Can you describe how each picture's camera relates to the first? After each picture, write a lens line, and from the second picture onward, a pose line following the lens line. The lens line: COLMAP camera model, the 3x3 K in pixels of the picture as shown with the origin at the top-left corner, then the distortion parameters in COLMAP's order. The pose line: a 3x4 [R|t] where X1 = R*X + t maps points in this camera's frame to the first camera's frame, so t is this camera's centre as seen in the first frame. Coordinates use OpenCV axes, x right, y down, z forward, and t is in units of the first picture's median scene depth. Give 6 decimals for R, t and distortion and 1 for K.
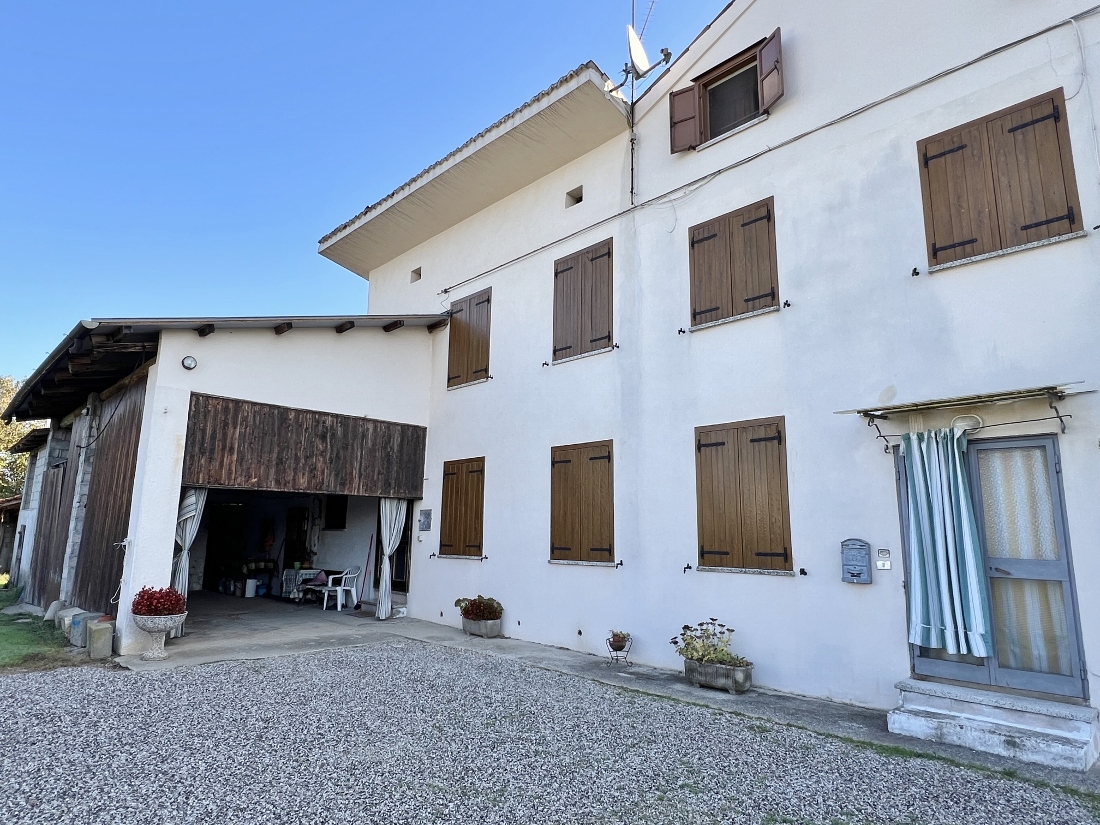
lens RADIAL K [[651.1, 0, 549.8], [0, 651.1, 415.2], [0, 0, 1]] dist [-0.001992, -0.000869]
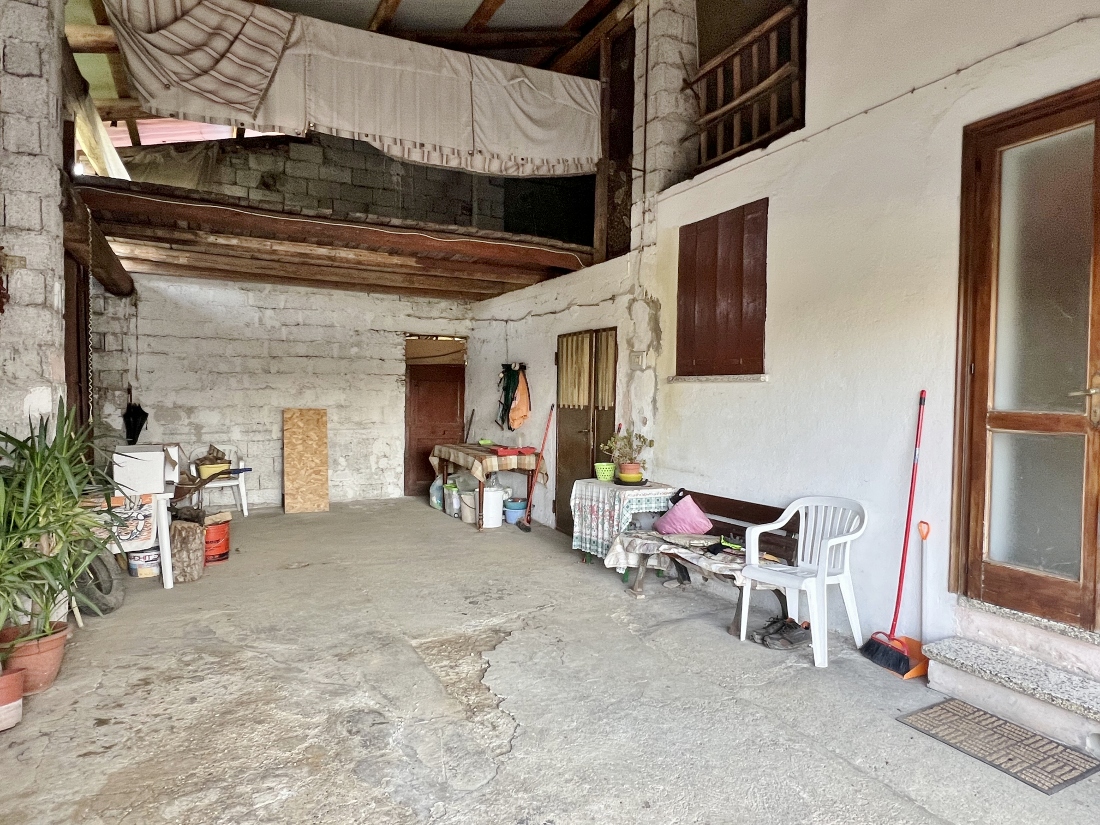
lens RADIAL K [[673.0, 0, 547.0], [0, 673.0, 413.6], [0, 0, 1]] dist [-0.001487, -0.000484]
pose [[0.953829, 0.006357, -0.300282, -0.472163], [0.056114, 0.978400, 0.198957, 0.180977], [0.295060, -0.206621, 0.932870, 0.978738]]
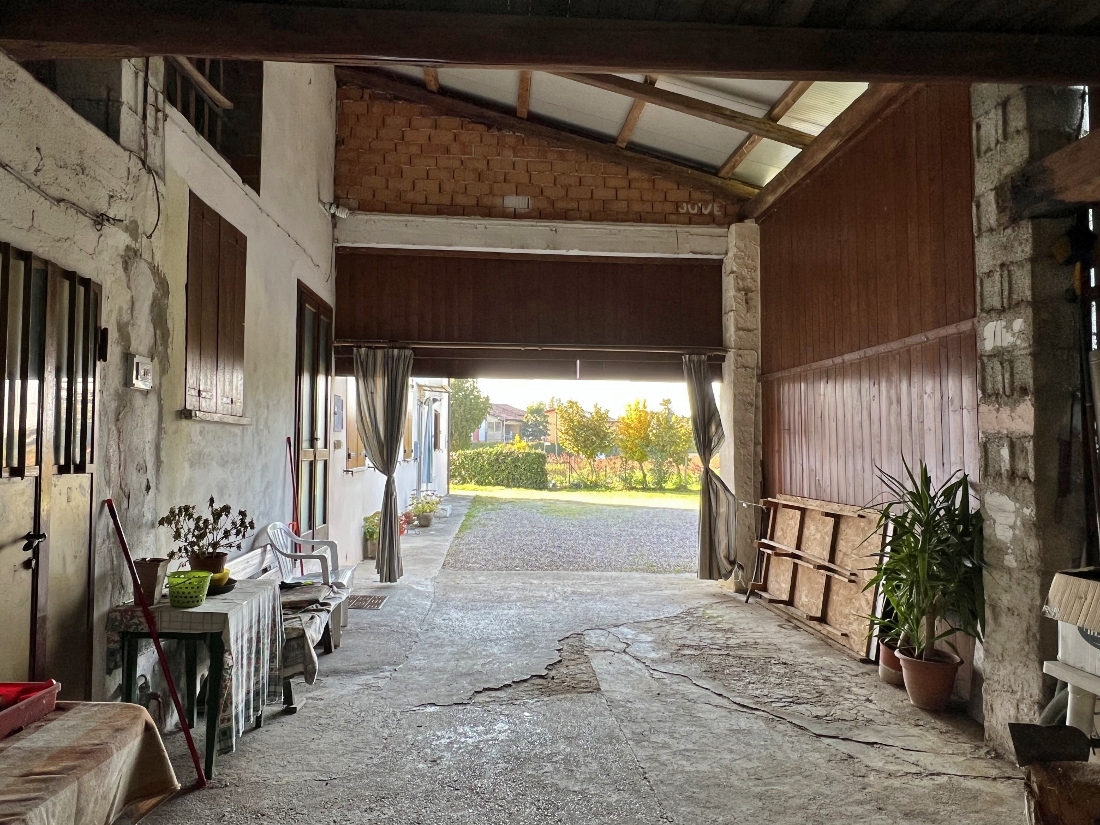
lens RADIAL K [[738.8, 0, 549.4], [0, 738.8, 412.7], [0, 0, 1]] dist [0.000166, 0.000074]
pose [[-0.760243, 0.016248, 0.649435, -0.974584], [-0.131046, 0.975301, -0.177806, 0.321457], [-0.636284, -0.220282, -0.739337, 1.745505]]
